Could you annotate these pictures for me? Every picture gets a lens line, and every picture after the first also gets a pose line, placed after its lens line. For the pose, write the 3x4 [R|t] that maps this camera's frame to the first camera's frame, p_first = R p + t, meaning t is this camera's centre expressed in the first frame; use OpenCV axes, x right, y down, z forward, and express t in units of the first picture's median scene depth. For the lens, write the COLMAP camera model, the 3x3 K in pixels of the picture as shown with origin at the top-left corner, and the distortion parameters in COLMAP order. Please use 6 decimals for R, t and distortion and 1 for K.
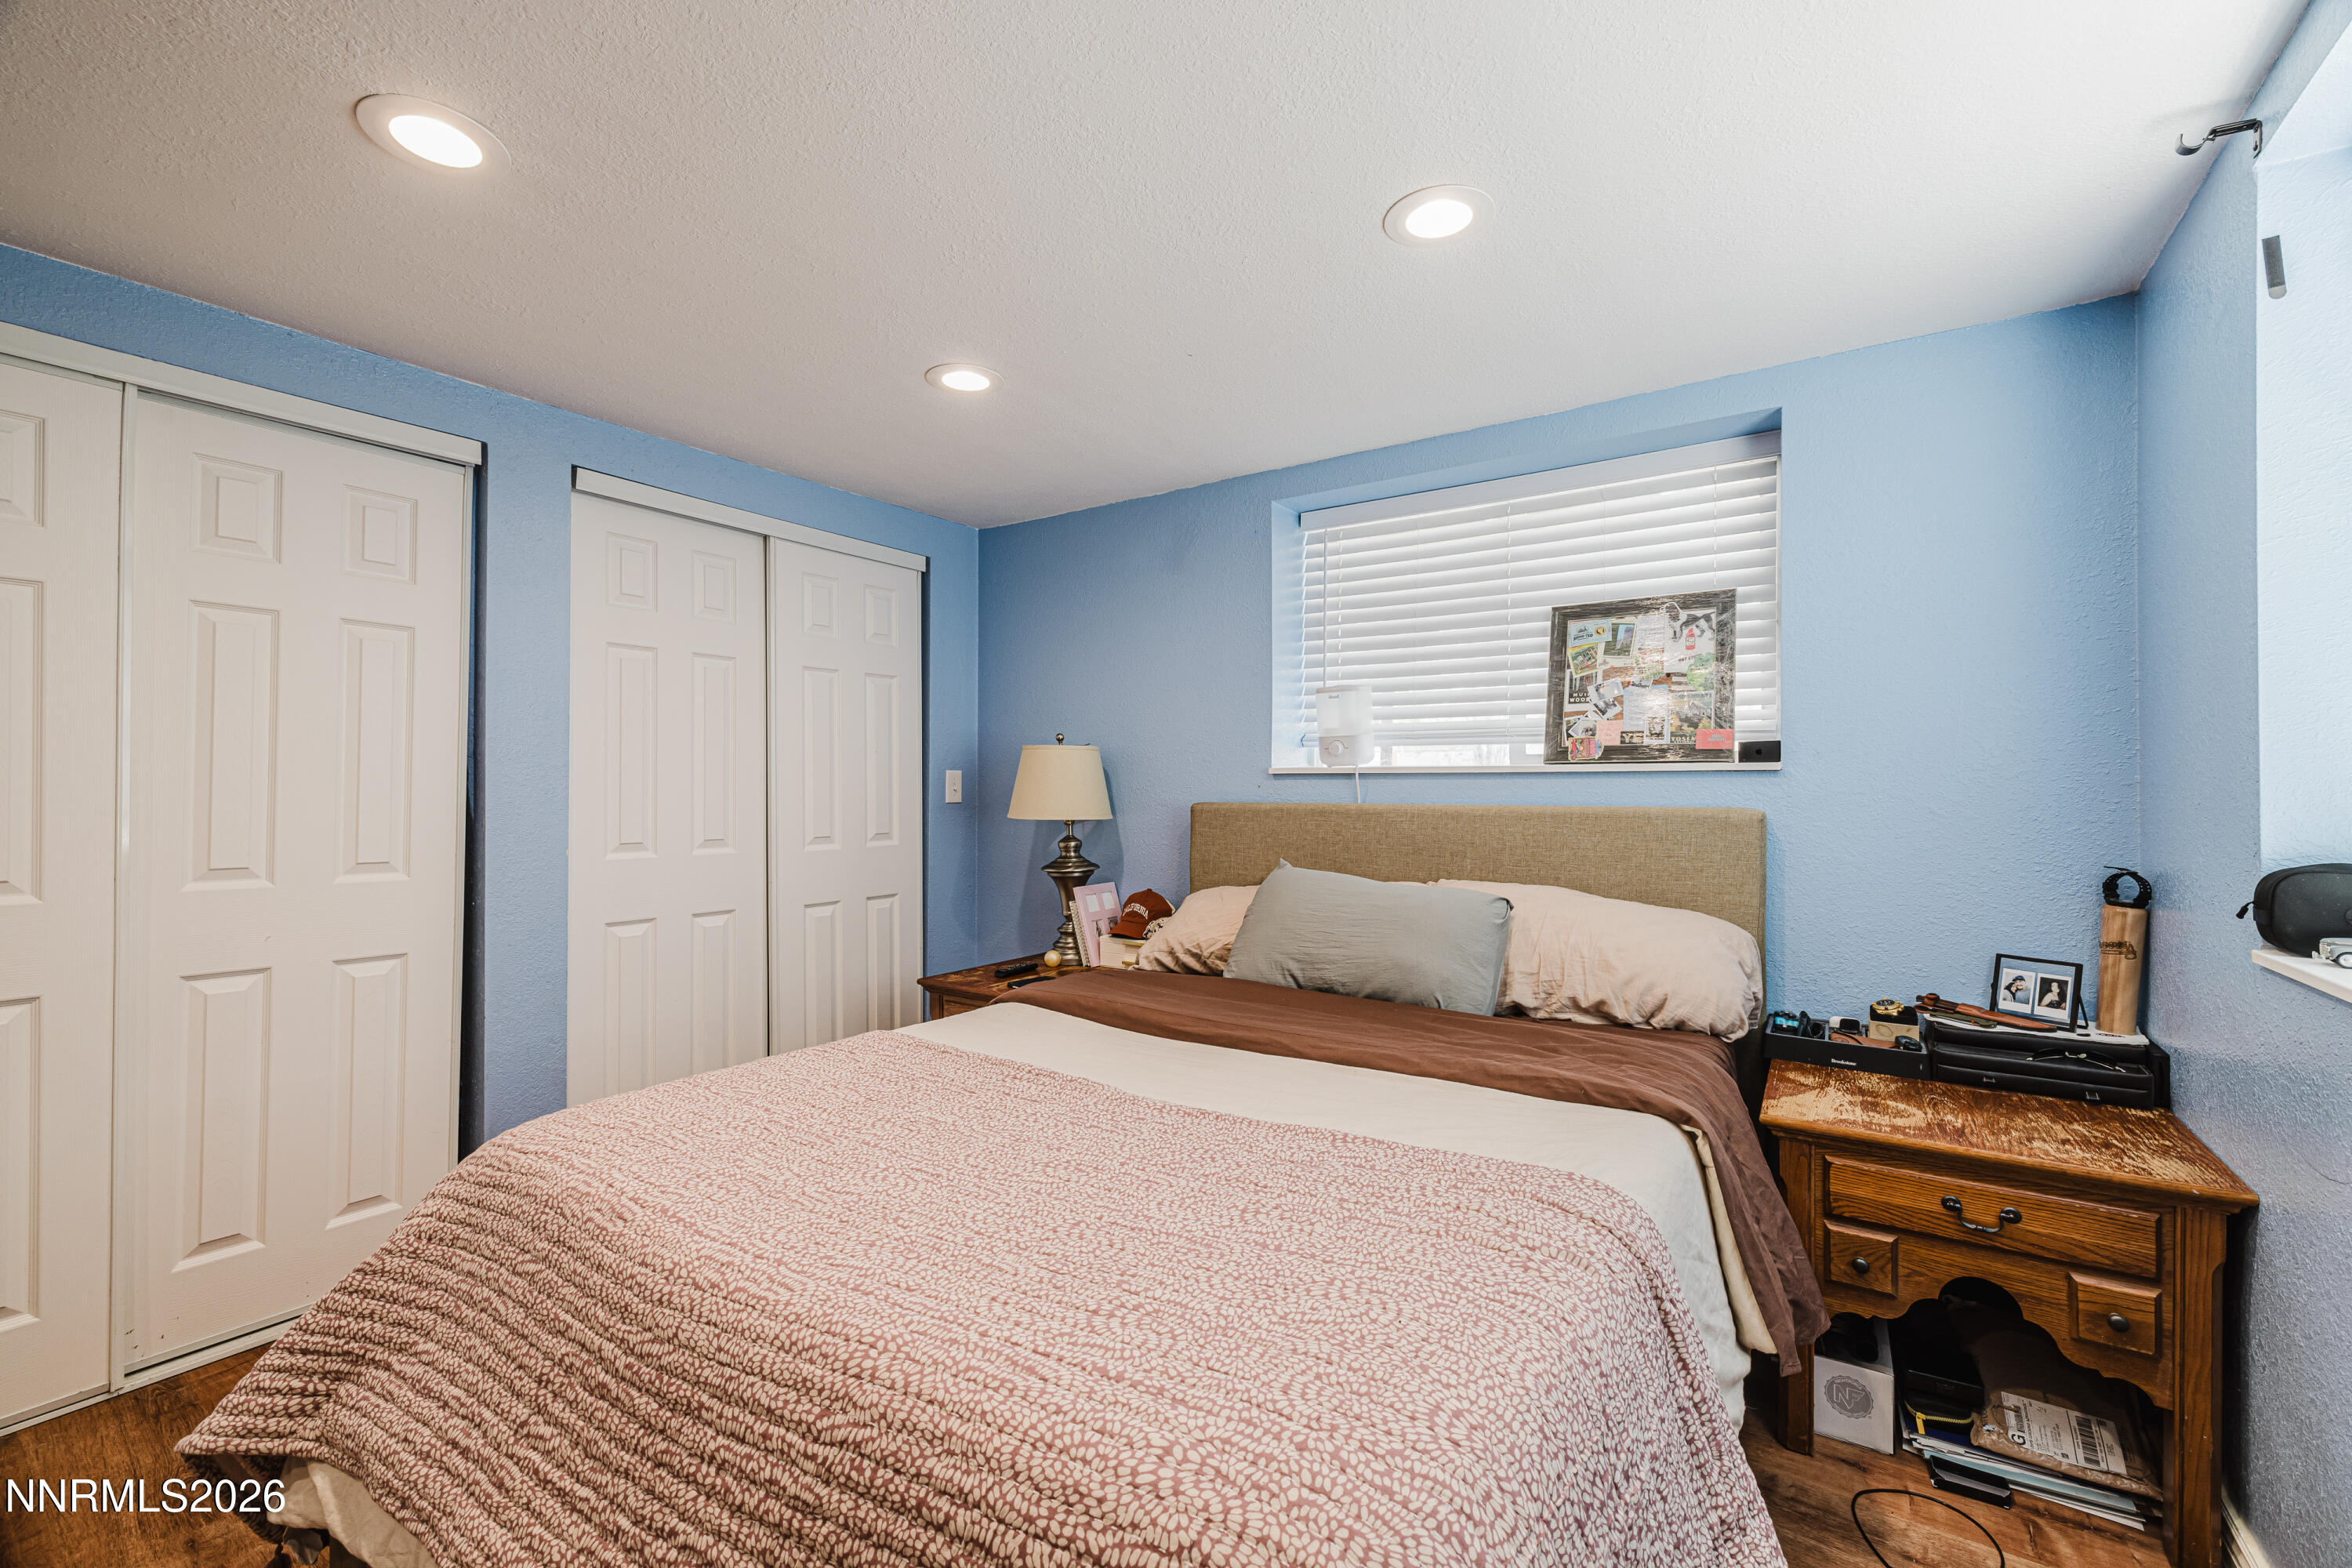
lens RADIAL K [[976.5, 0, 1174.4], [0, 976.5, 787.1], [0, 0, 1]] dist [-0.001414, -0.000129]
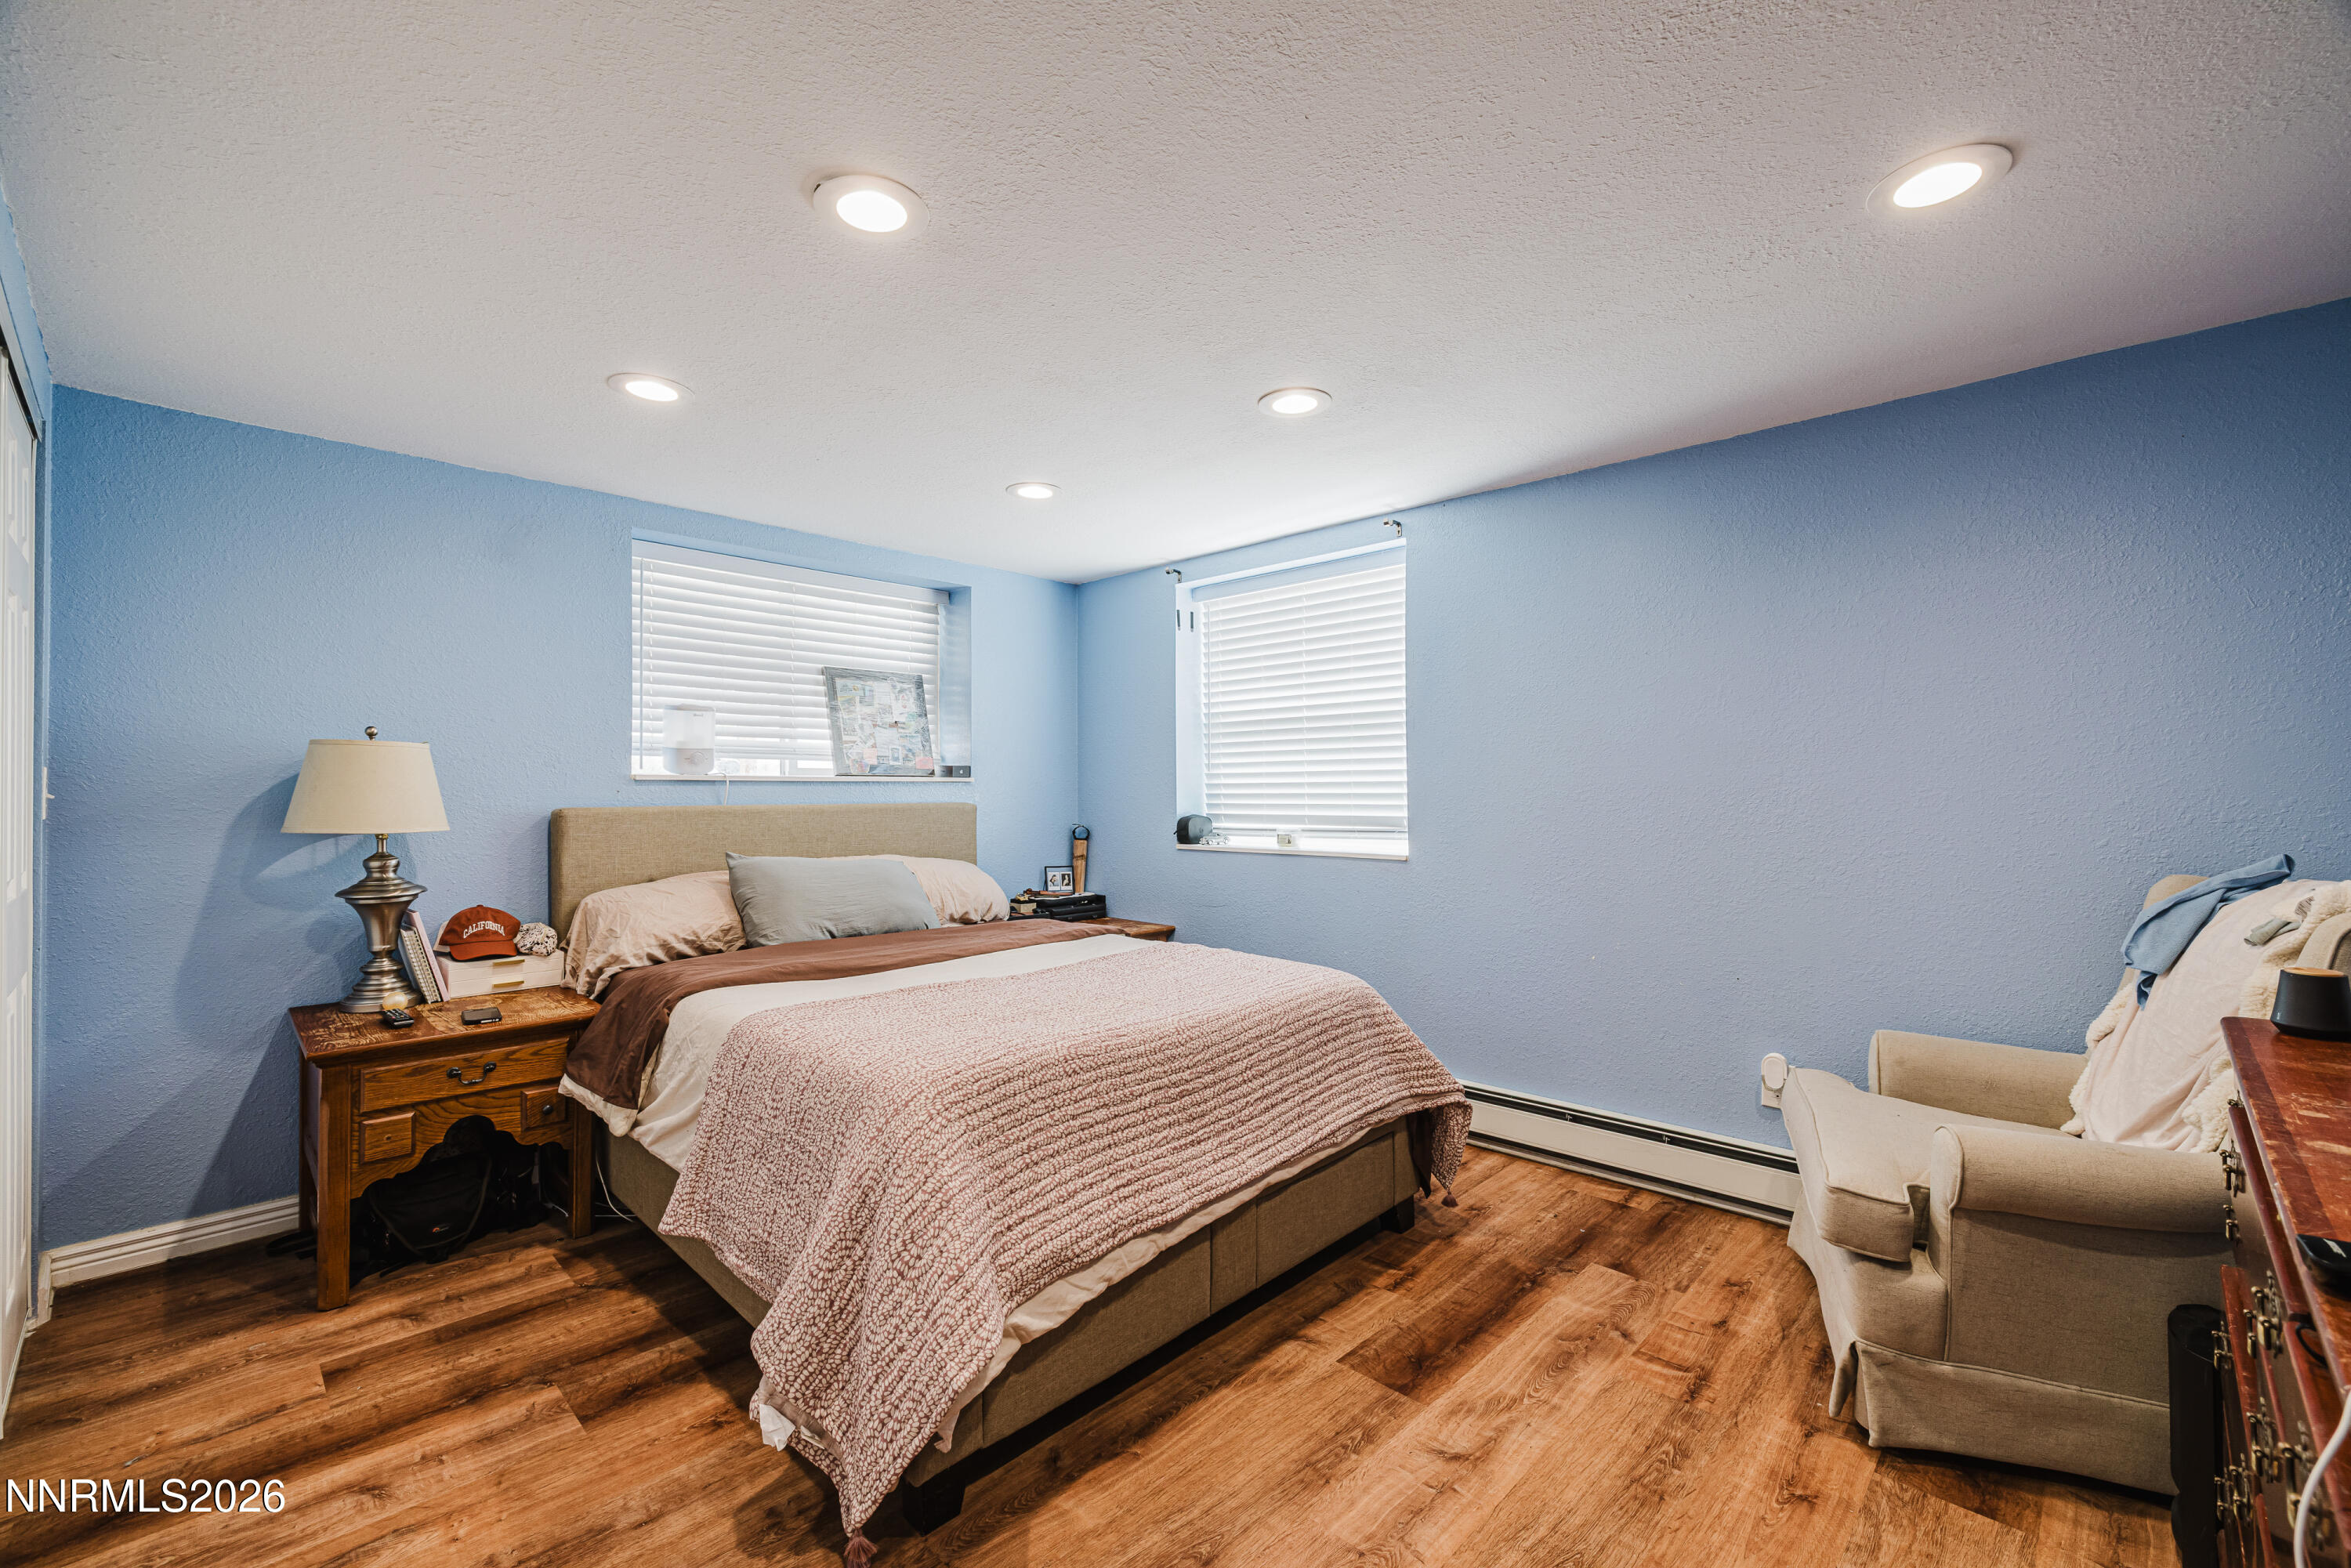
lens RADIAL K [[976.0, 0, 1175.8], [0, 976.0, 782.6], [0, 0, 1]] dist [-0.001414, -0.000129]
pose [[0.167691, 0.007932, 0.985808, -1.080754], [0.003541, 0.999956, -0.008648, 0.001117], [-0.985833, 0.004941, 0.167656, 0.286809]]
